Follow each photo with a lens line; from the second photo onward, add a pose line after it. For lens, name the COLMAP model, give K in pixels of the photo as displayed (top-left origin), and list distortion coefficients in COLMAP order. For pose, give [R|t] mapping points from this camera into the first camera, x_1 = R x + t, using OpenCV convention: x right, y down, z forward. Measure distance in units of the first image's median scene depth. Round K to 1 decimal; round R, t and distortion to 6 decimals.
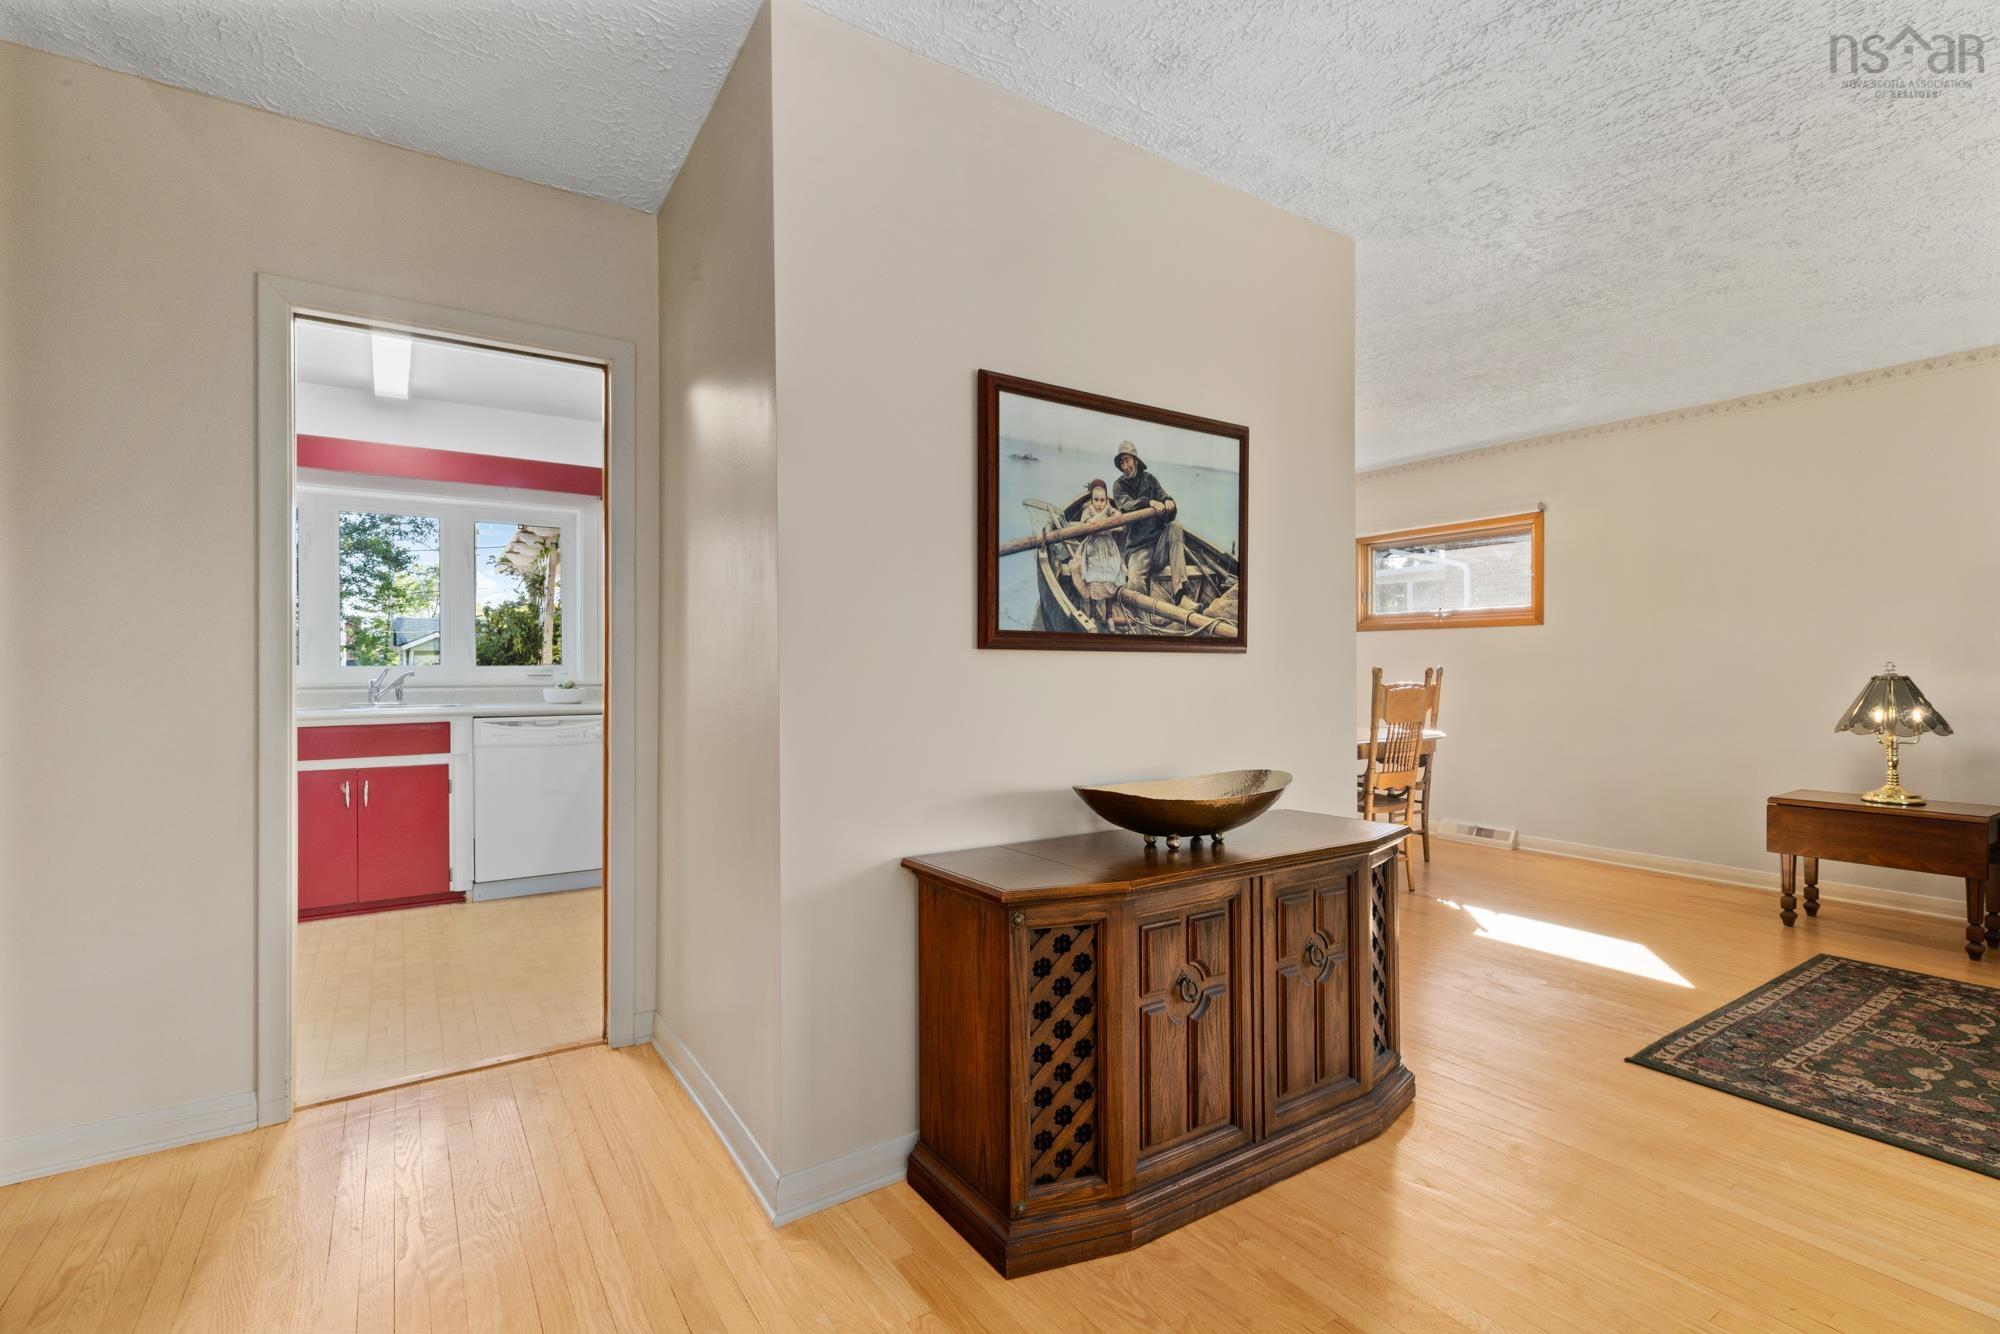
lens RADIAL K [[917.0, 0, 998.3], [0, 917.0, 670.9], [0, 0, 1]] dist [0.003845, 0.000375]
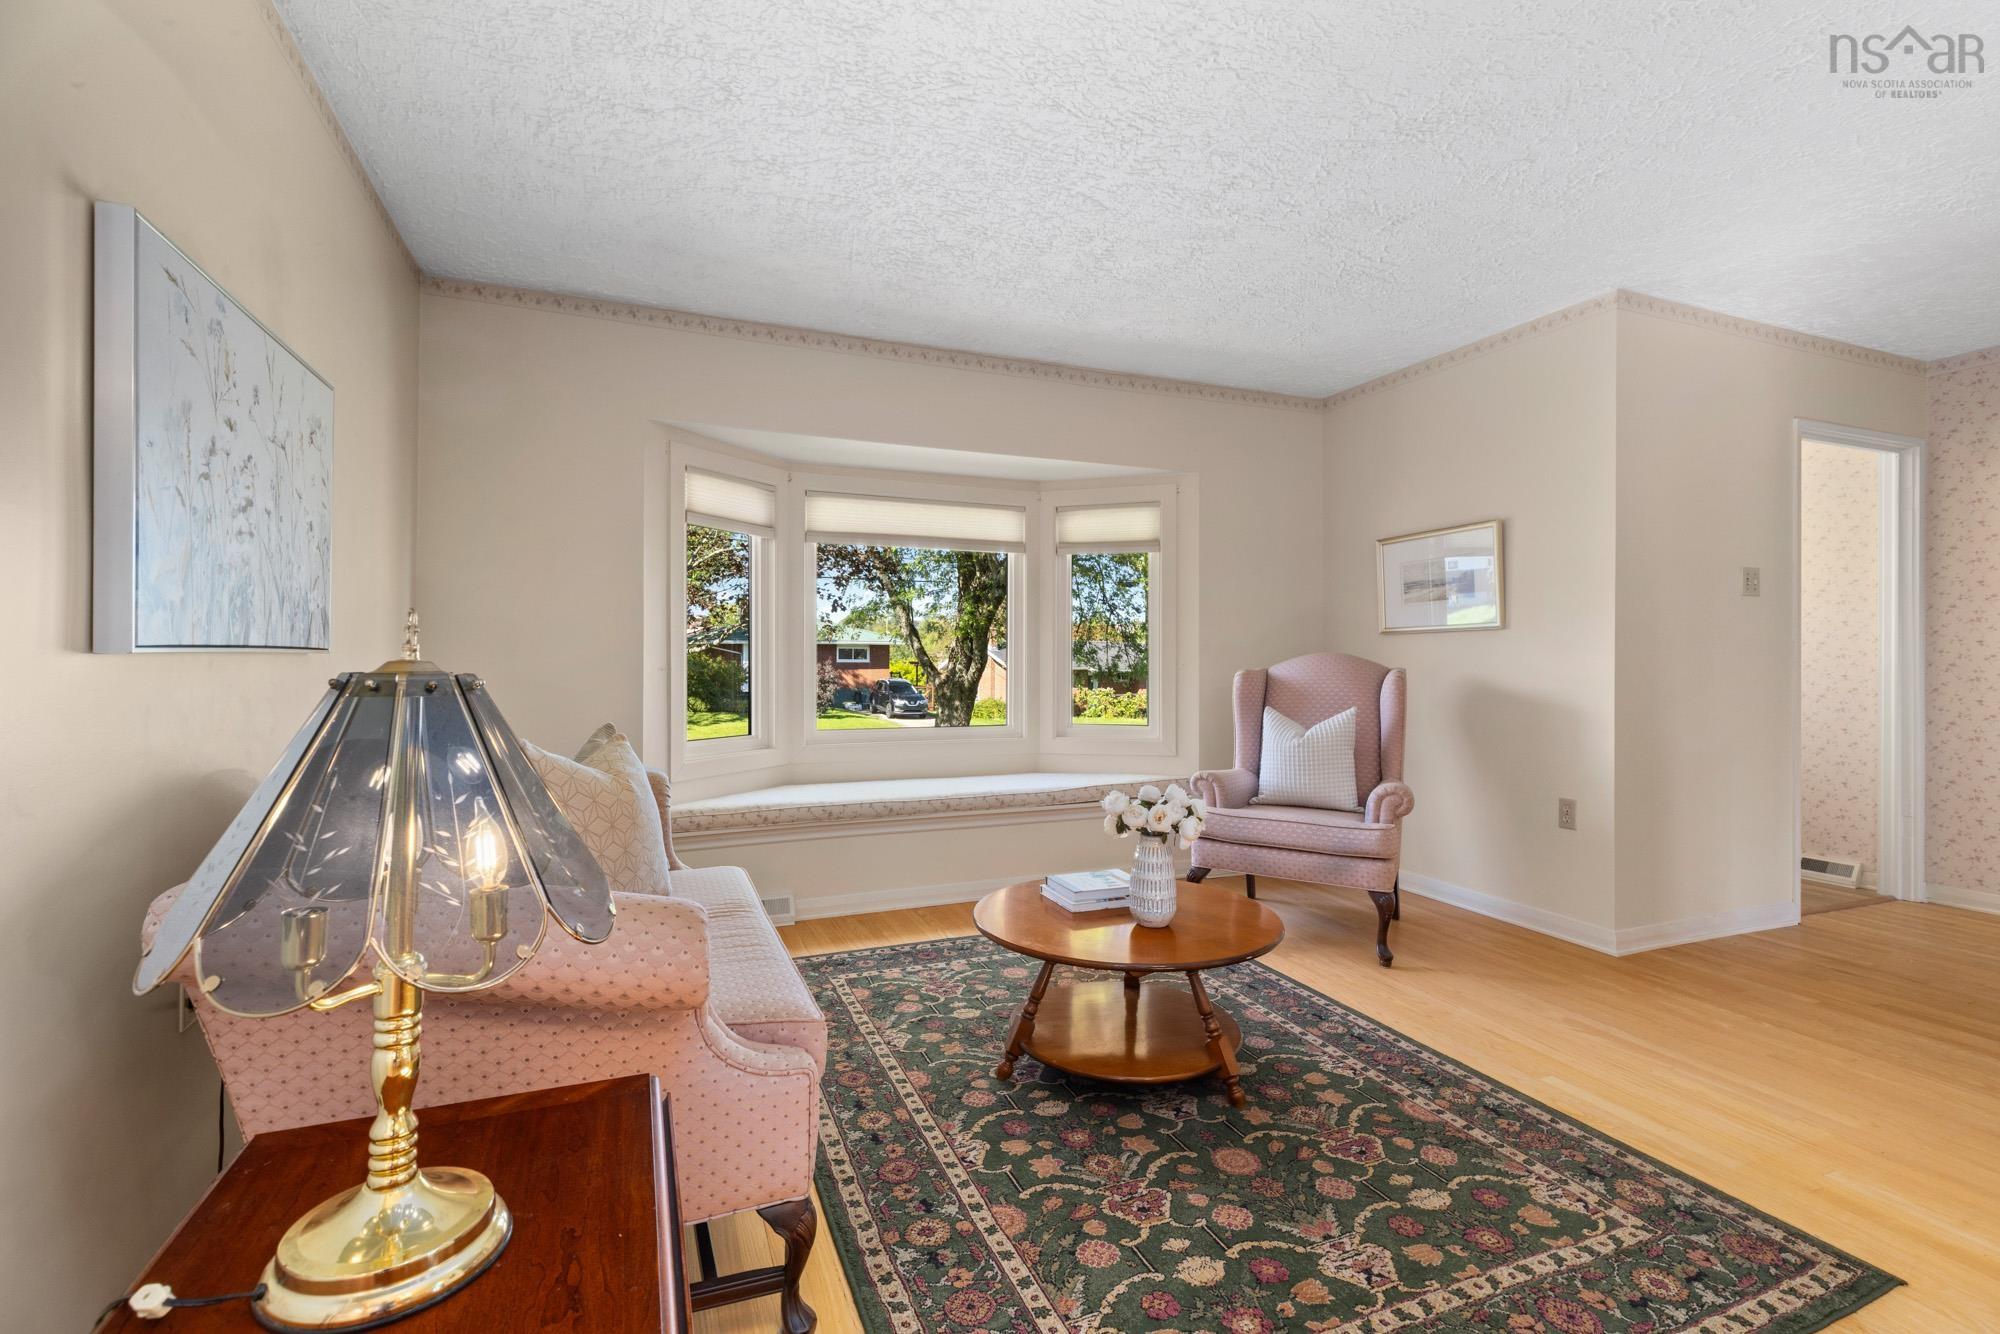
lens RADIAL K [[917.0, 0, 1005.0], [0, 917.0, 660.3], [0, 0, 1]] dist [0.003845, 0.000375]
pose [[-0.980118, -0.002667, 0.198399, 1.126610], [-0.001808, 0.999988, 0.004512, 0.001362], [-0.198408, 0.004063, -0.980111, 1.686014]]
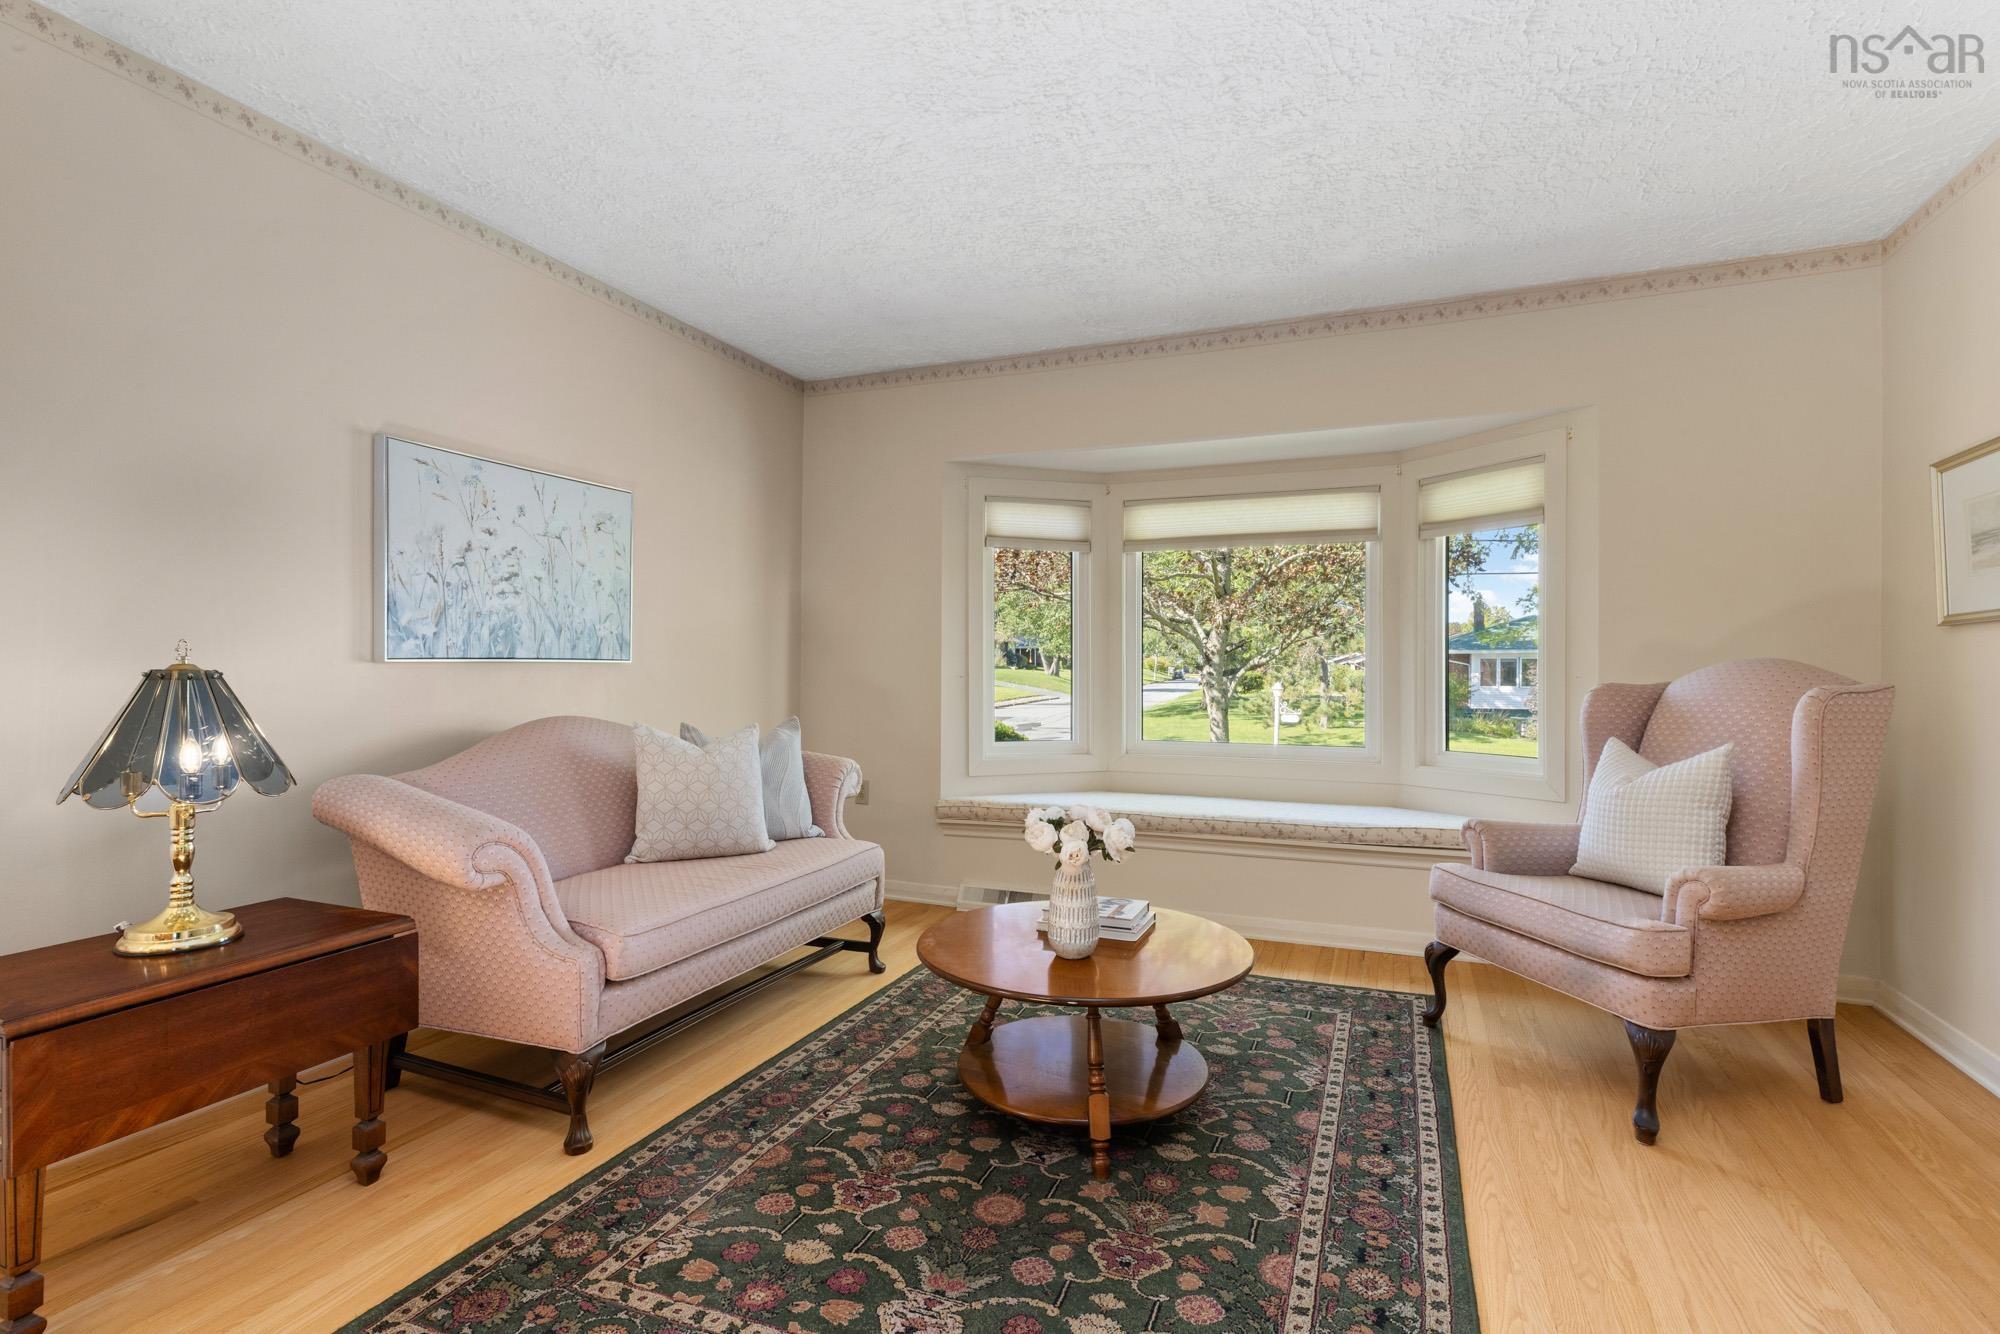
lens RADIAL K [[976.6, 0, 995.8], [0, 976.6, 674.6], [0, 0, 1]] dist [0.004302, 0.000698]
pose [[-0.547918, -0.007628, 0.836497, 0.480132], [-0.001129, 0.999964, 0.008379, 0.003984], [-0.836531, 0.003647, -0.547907, 1.322213]]
